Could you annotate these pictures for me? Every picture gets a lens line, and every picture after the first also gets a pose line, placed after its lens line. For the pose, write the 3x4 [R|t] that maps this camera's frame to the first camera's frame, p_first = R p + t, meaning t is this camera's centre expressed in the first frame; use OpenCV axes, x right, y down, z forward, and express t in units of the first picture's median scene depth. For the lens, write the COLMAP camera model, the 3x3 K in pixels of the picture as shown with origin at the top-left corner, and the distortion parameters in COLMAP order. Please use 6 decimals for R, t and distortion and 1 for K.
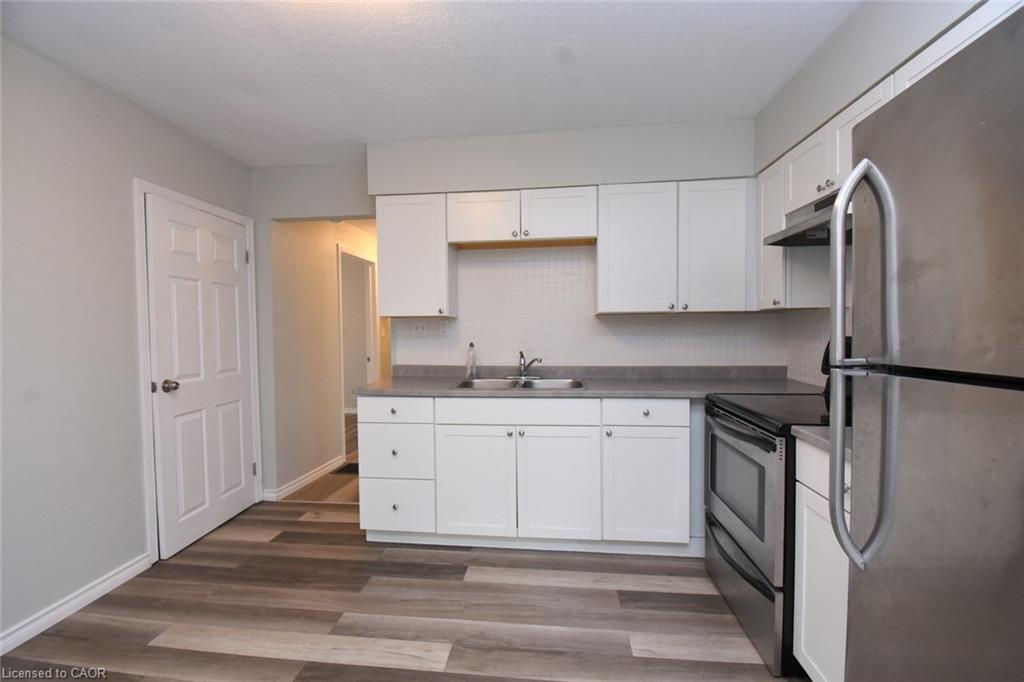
lens RADIAL K [[450.5, 0, 509.3], [0, 450.5, 343.2], [0, 0, 1]] dist [0.013443, -0.021916]
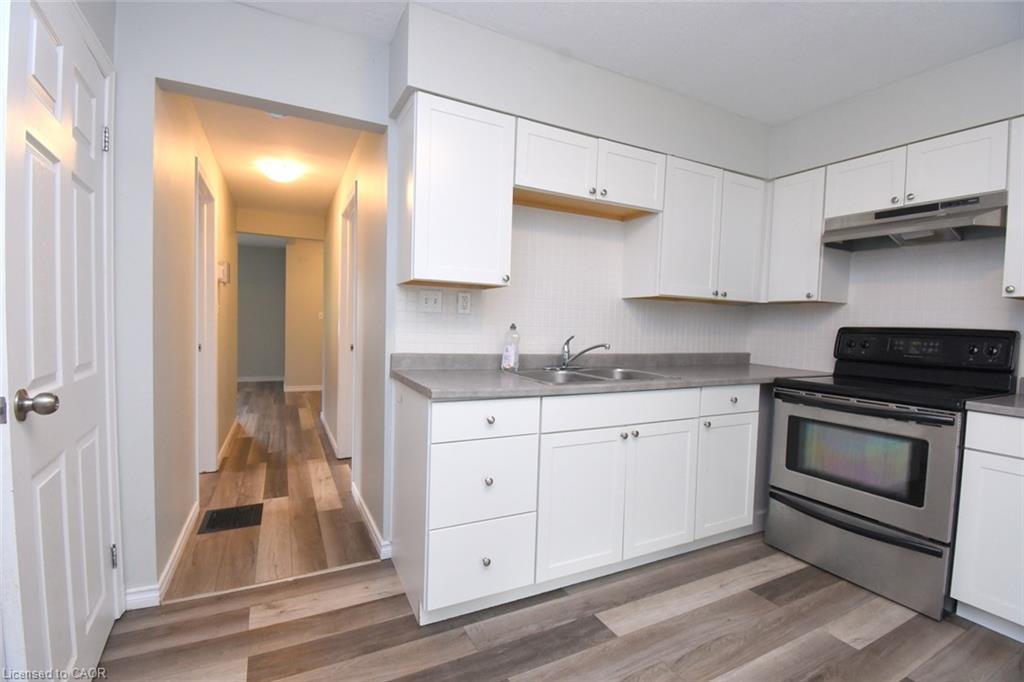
lens RADIAL K [[450.5, 0, 509.3], [0, 450.5, 343.2], [0, 0, 1]] dist [0.013443, -0.021916]
pose [[0.836231, 0.009077, 0.548302, -0.616114], [-0.019117, 0.999738, 0.012605, 0.027319], [-0.548044, -0.021023, 0.836186, 0.438292]]
